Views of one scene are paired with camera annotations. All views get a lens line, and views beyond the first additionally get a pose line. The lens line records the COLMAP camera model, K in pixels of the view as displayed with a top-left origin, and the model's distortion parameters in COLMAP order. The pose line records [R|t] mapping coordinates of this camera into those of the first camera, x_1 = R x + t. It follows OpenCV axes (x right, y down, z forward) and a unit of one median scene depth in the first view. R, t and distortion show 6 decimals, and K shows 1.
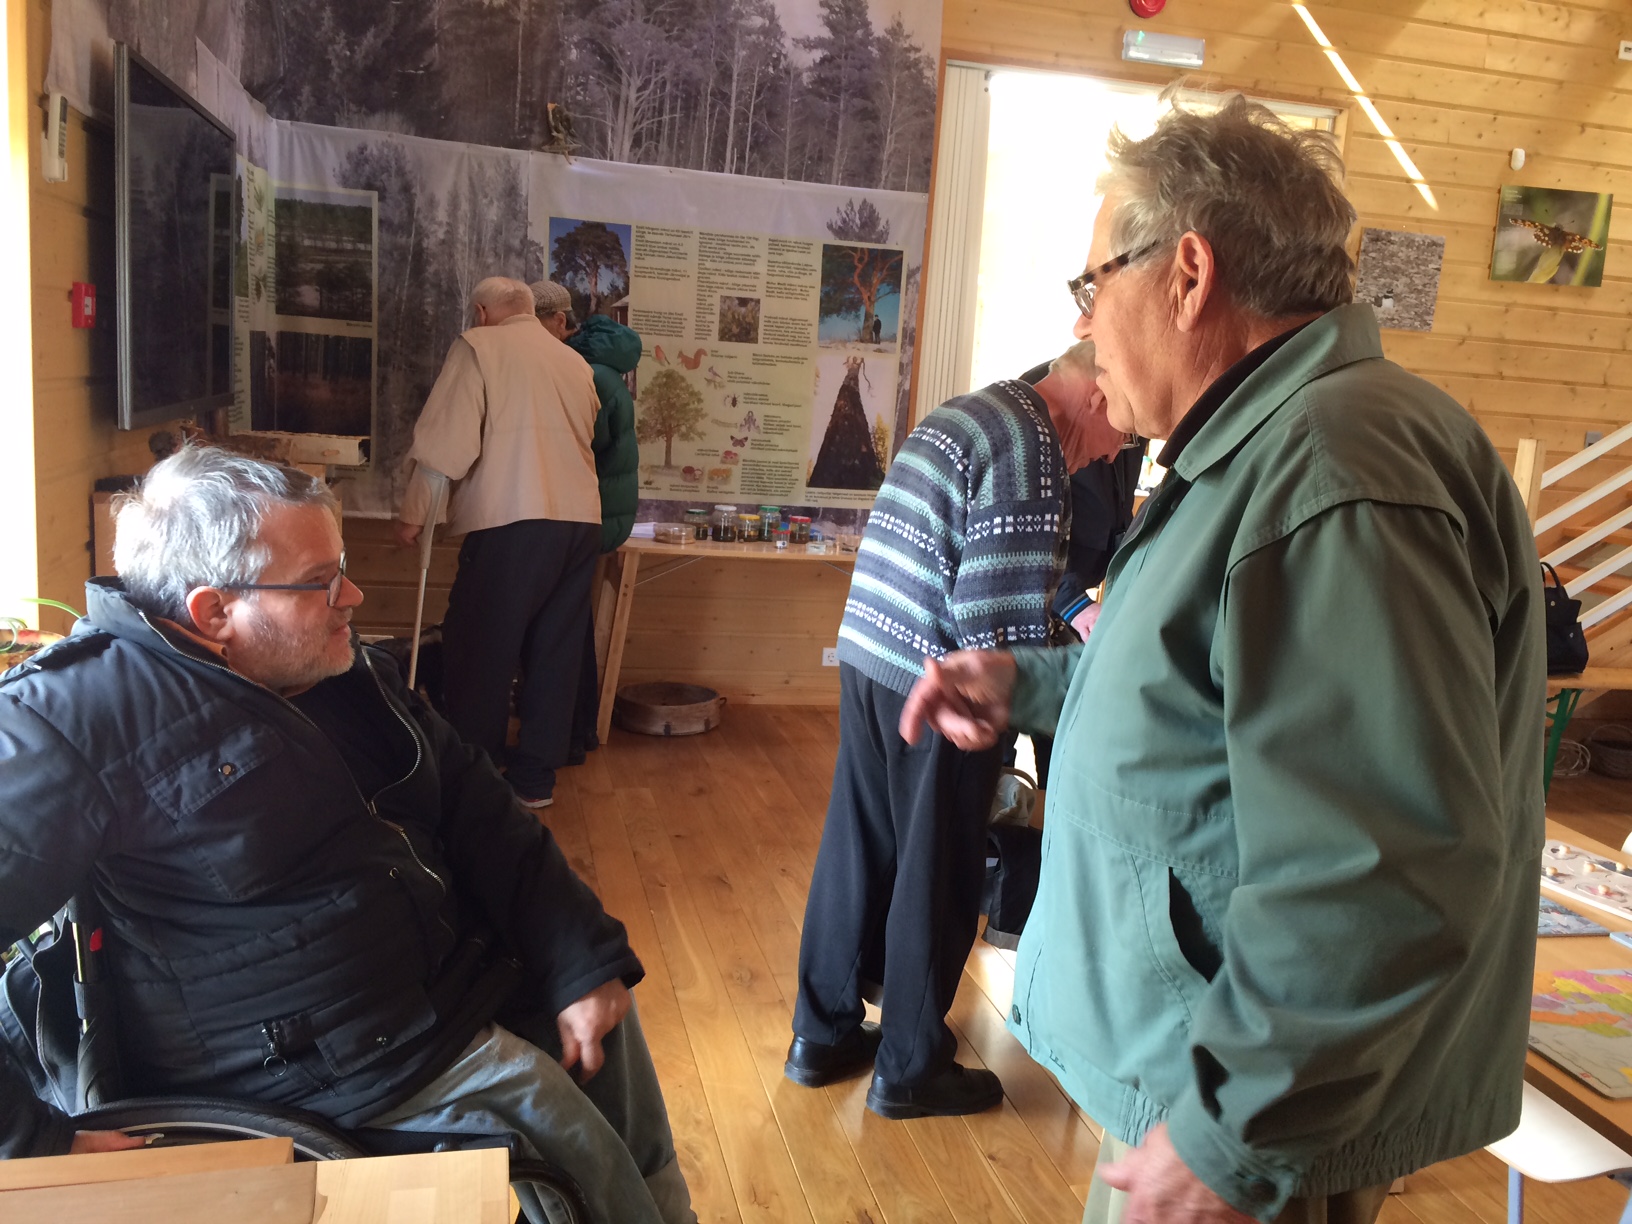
lens RADIAL K [[1466.9, 0, 818.0], [0, 1466.9, 613.8], [0, 0, 1]] dist [0.090893, -0.073916]
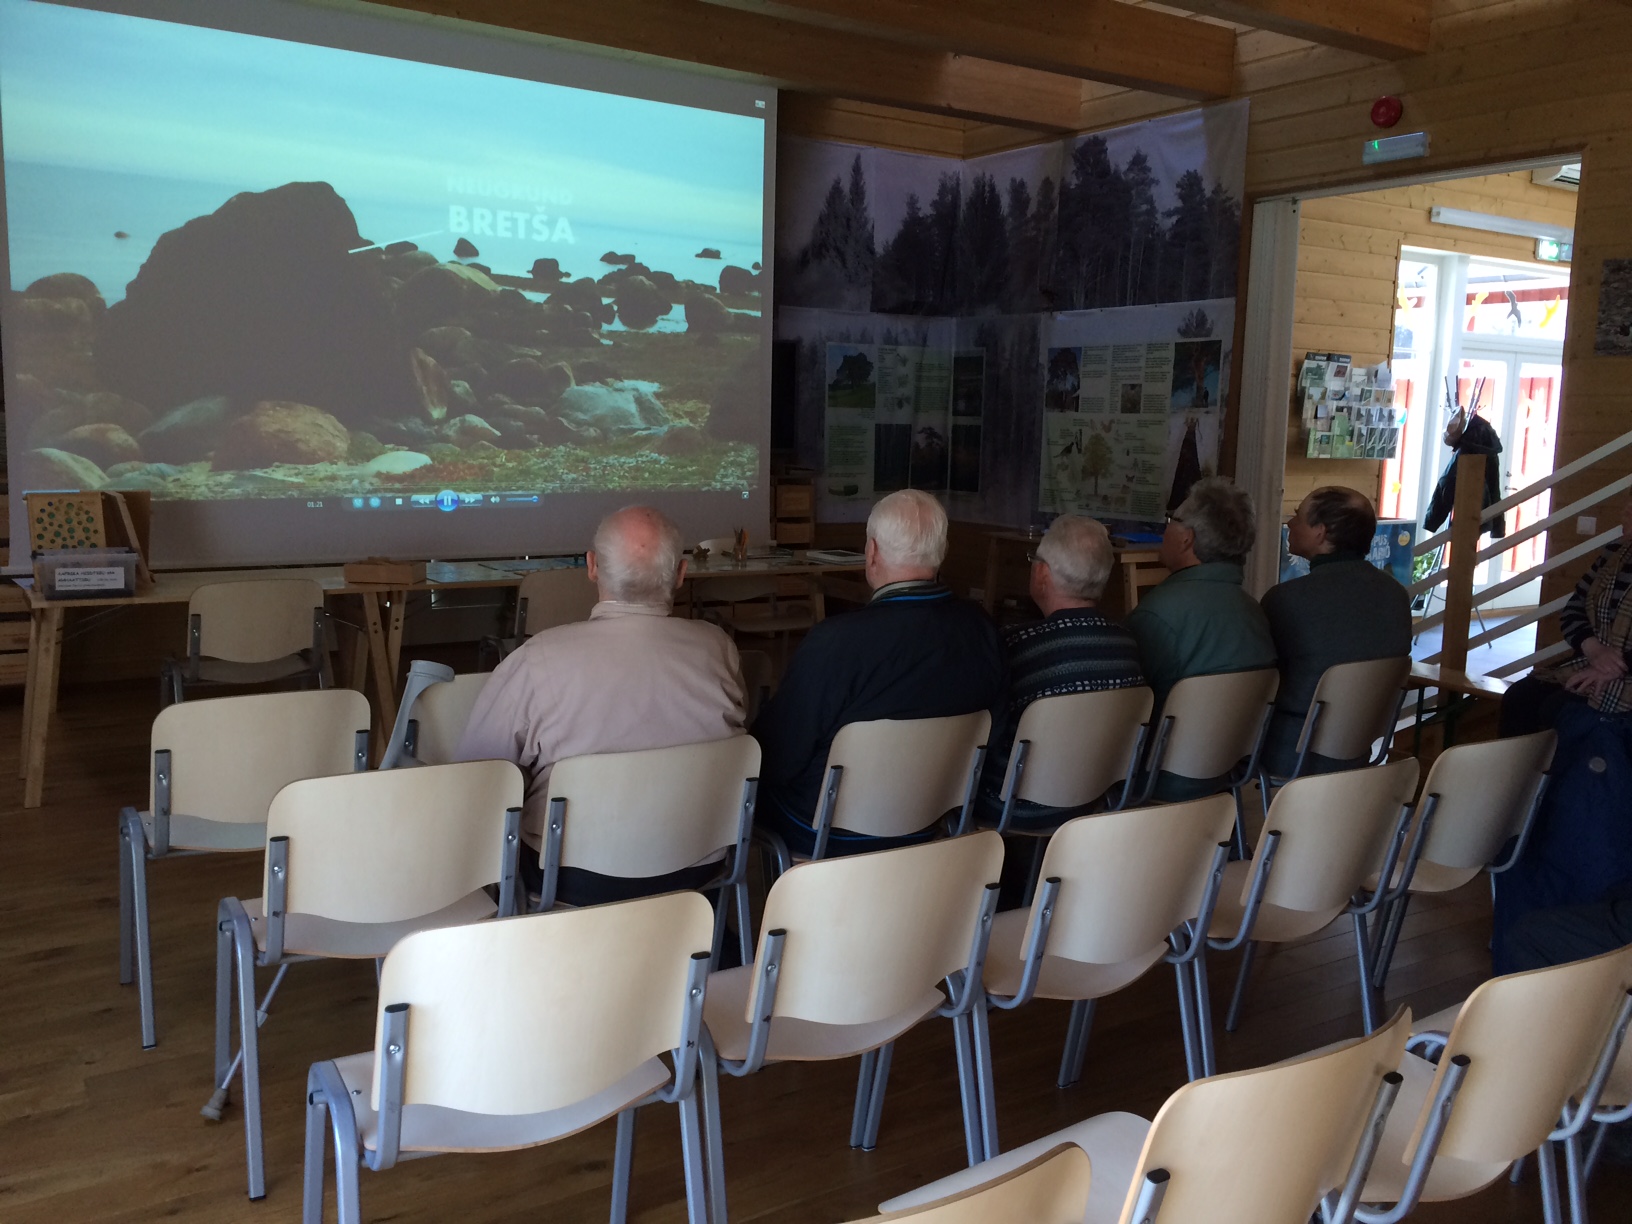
lens RADIAL K [[1466.9, 0, 814.5], [0, 1466.9, 612.4], [0, 0, 1]] dist [0.090893, -0.073916]
pose [[0.312054, 0.061589, -0.948066, 1.300338], [-0.159323, 0.987157, 0.011688, 0.052179], [0.936610, 0.147402, 0.317859, 0.242785]]
